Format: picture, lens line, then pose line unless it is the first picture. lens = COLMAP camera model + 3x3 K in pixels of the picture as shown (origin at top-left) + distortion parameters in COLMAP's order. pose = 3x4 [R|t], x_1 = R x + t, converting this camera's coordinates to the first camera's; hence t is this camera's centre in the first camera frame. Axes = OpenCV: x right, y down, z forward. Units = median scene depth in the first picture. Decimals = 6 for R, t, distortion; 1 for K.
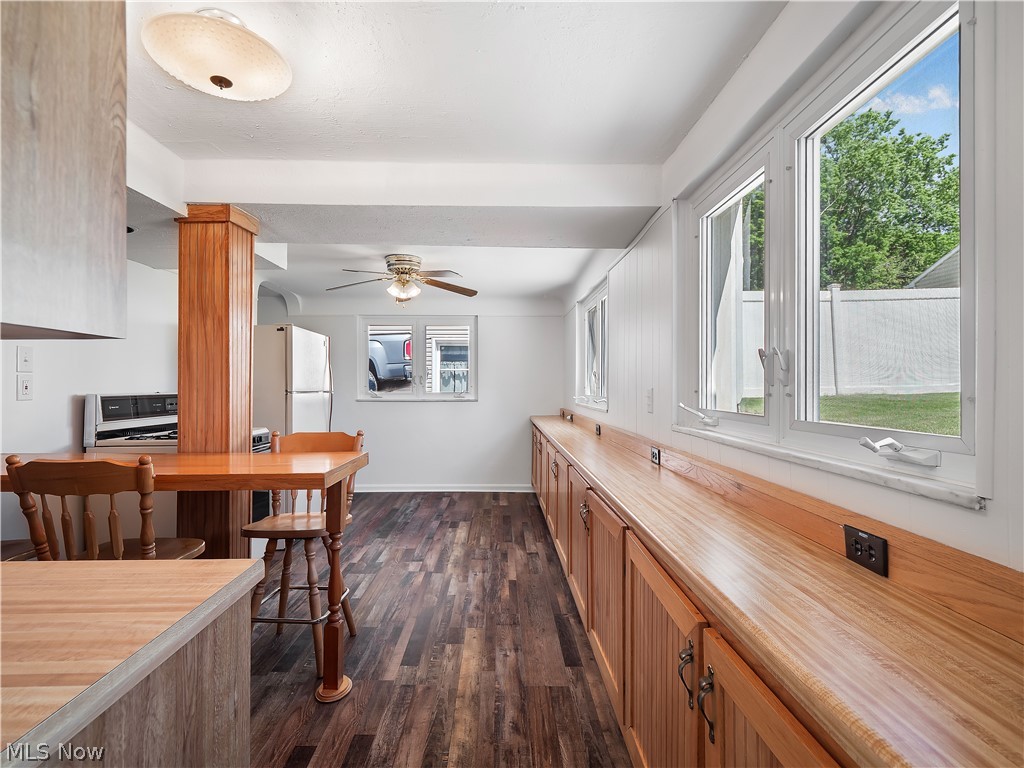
lens RADIAL K [[503.5, 0, 512.0], [0, 503.5, 384.0], [0, 0, 1]] dist [0.003607, -0.000125]
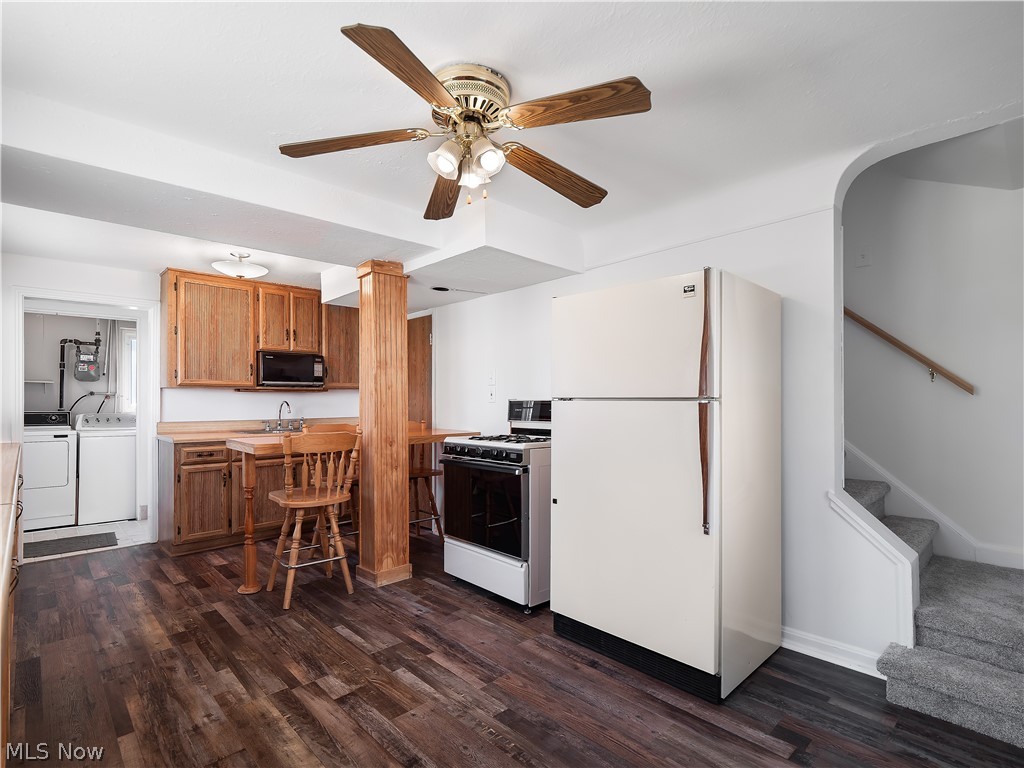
lens RADIAL K [[506.9, 0, 517.7], [0, 506.9, 387.6], [0, 0, 1]] dist [0.001113, 0.000038]
pose [[-0.734899, -0.010132, -0.678101, 0.070198], [0.007793, 0.999696, -0.023382, 0.017625], [0.678132, -0.022468, -0.734597, 1.775487]]
